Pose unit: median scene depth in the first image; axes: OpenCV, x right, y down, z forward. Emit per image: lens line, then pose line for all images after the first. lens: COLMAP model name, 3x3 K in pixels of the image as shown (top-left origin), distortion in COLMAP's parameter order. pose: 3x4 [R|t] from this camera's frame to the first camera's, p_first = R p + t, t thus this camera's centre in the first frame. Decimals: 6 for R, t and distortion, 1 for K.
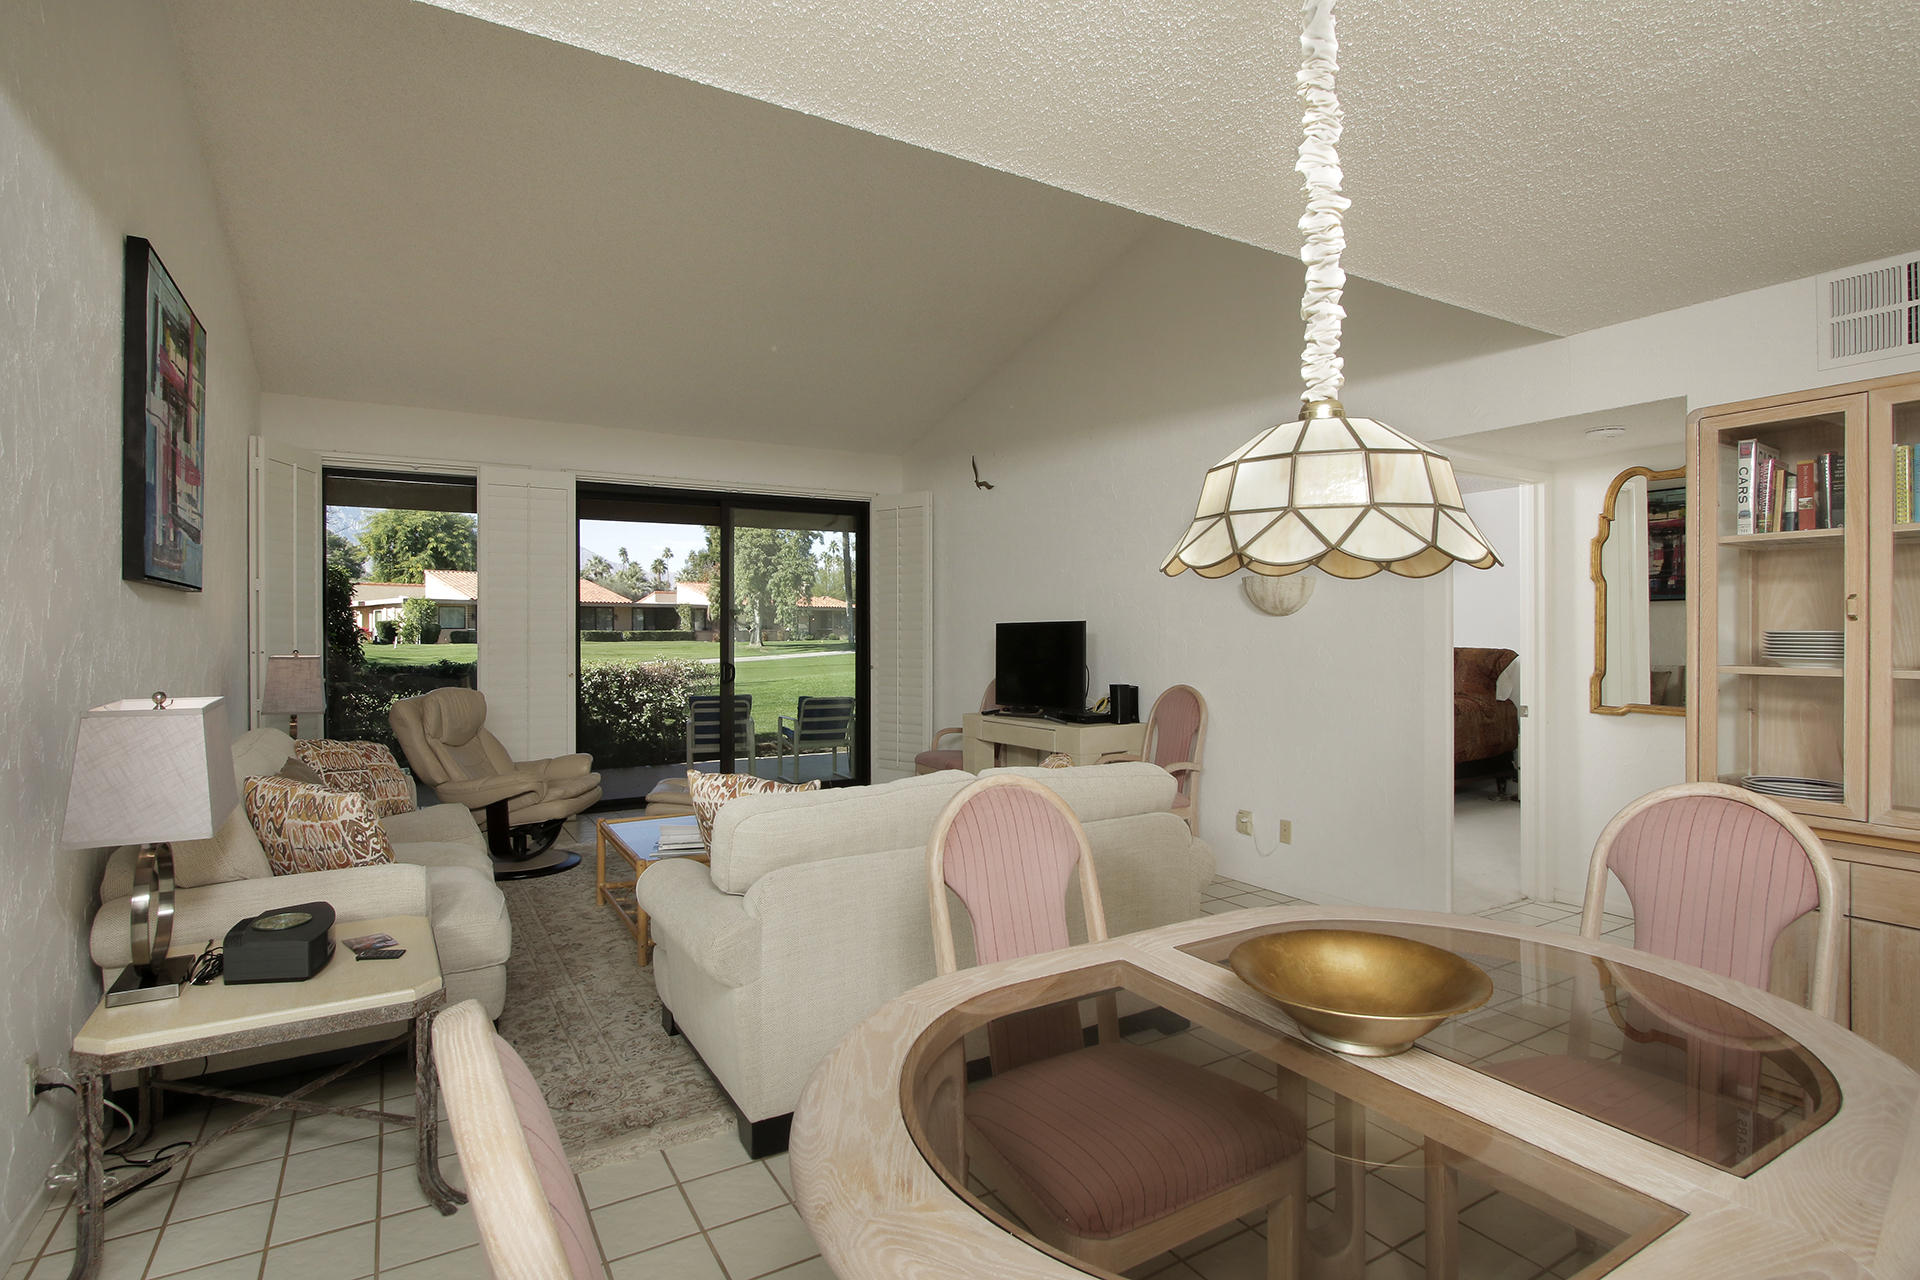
lens RADIAL K [[954.1, 0, 946.4], [0, 954.1, 628.0], [0, 0, 1]] dist [-0.011158, 0.000203]
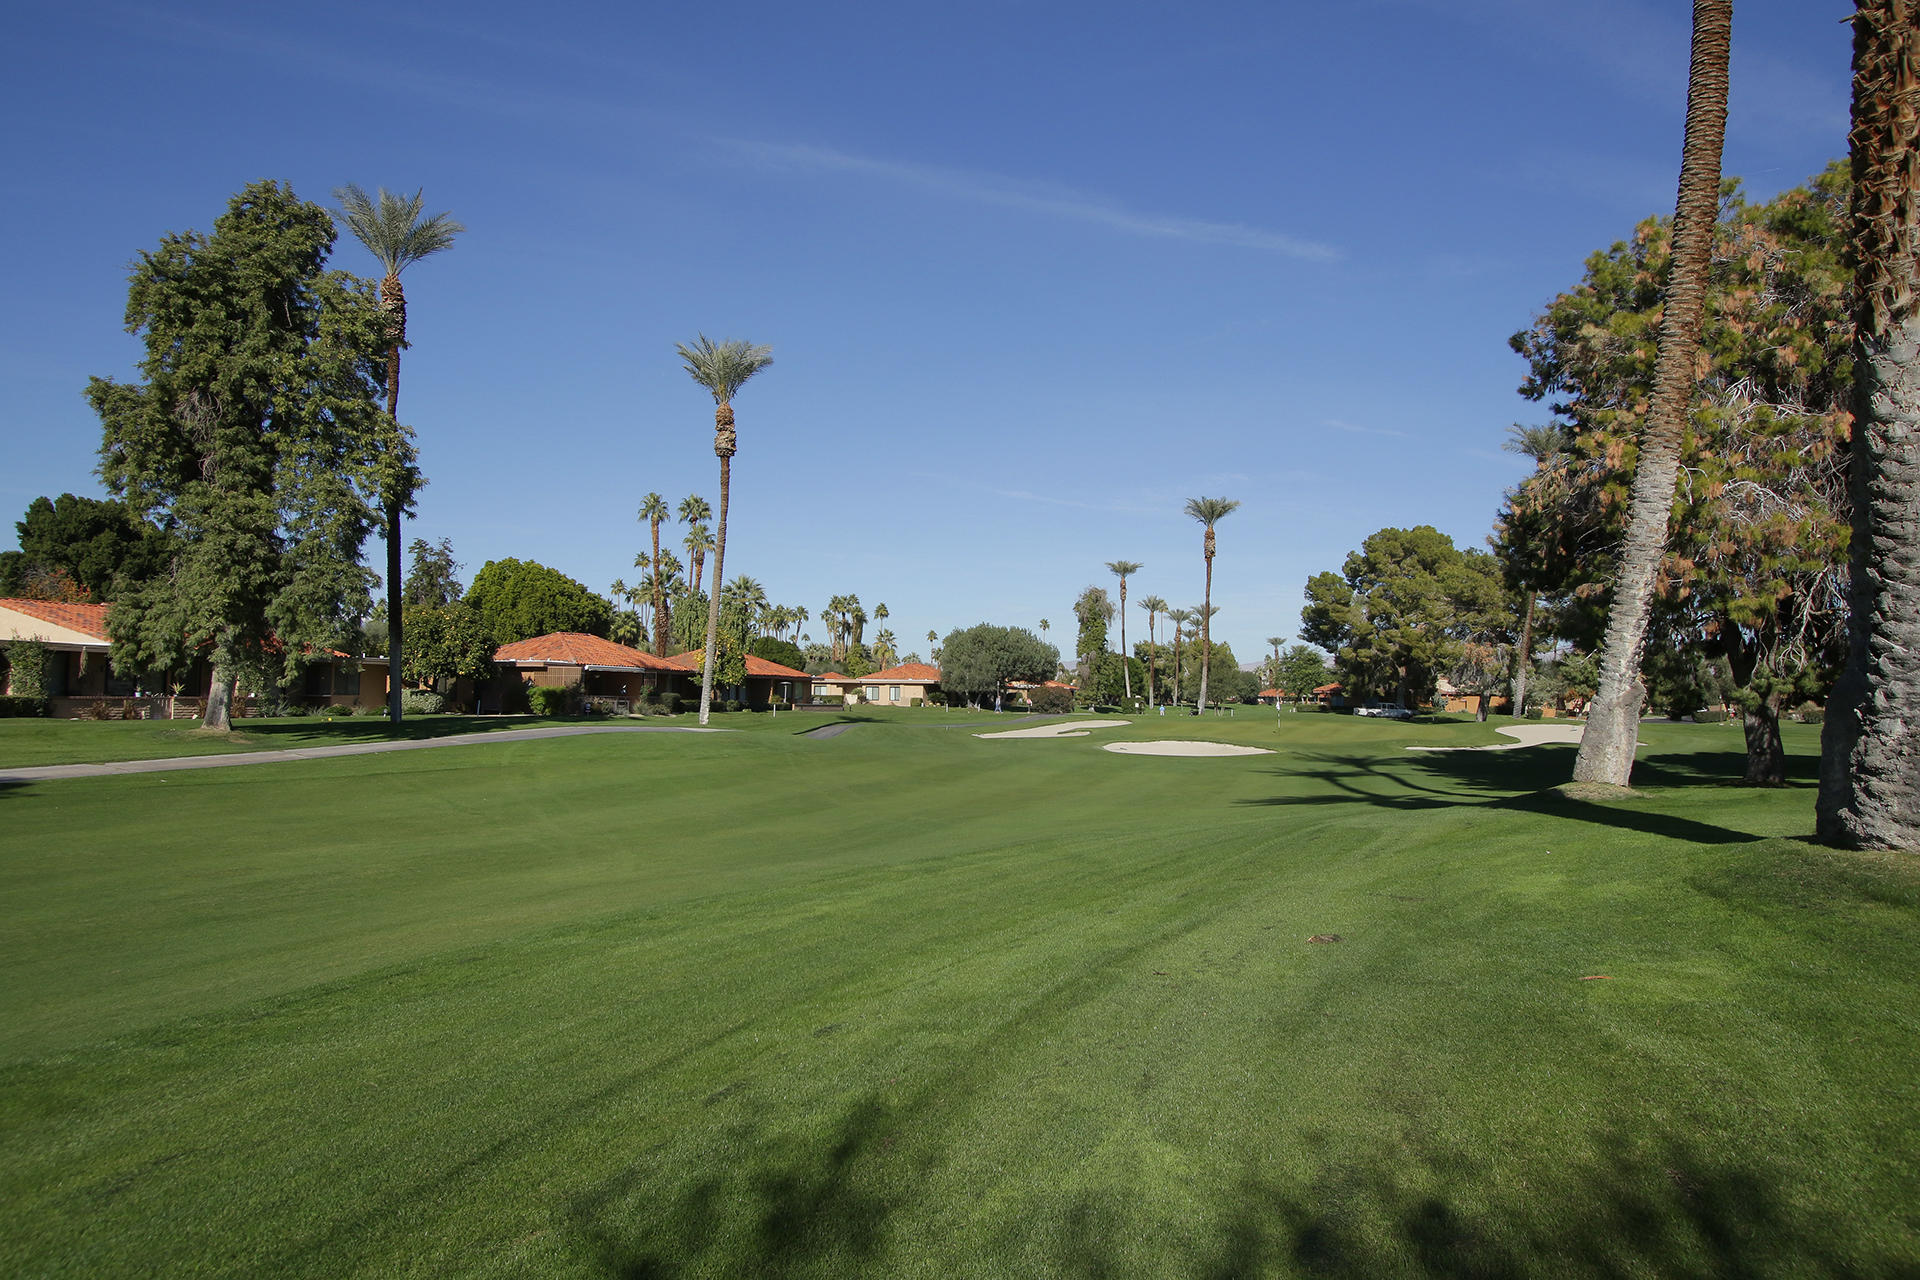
lens RADIAL K [[1173.9, 0, 950.5], [0, 1173.9, 626.0], [0, 0, 1]] dist [0.002122, 0.003276]
pose [[0.893898, 0.043219, 0.446183, -0.147877], [-0.017542, 0.997952, -0.061520, -0.005344], [-0.447928, 0.047166, 0.892825, 0.305422]]
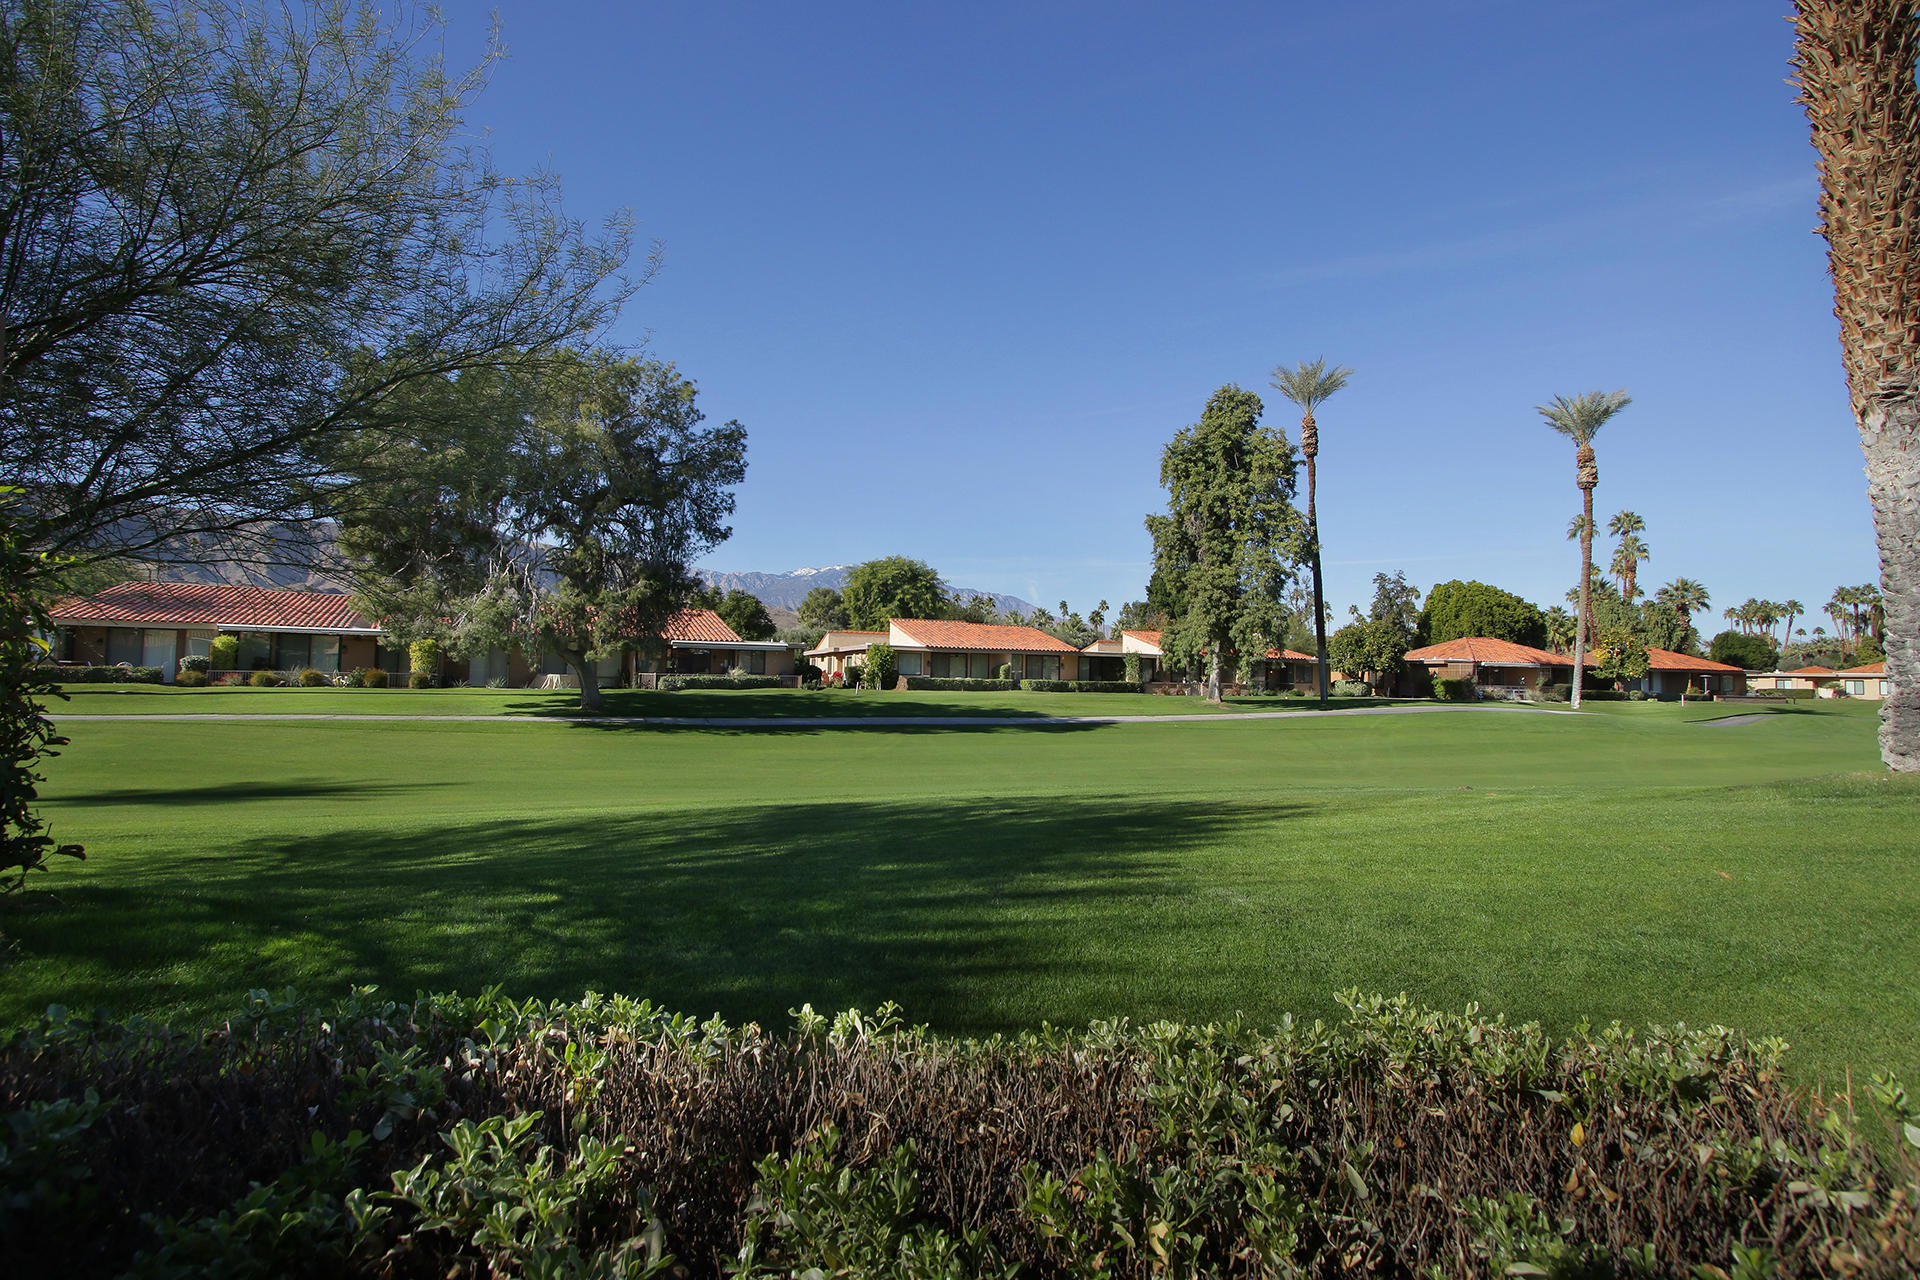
lens RADIAL K [[889.2, 0, 947.4], [0, 889.2, 632.3], [0, 0, 1]] dist [-0.013630, 0.002126]
pose [[0.898822, 0.000765, -0.438312, -0.067432], [-0.022649, 0.998744, -0.044702, -0.003168], [0.437728, 0.050107, 0.897710, 0.166198]]
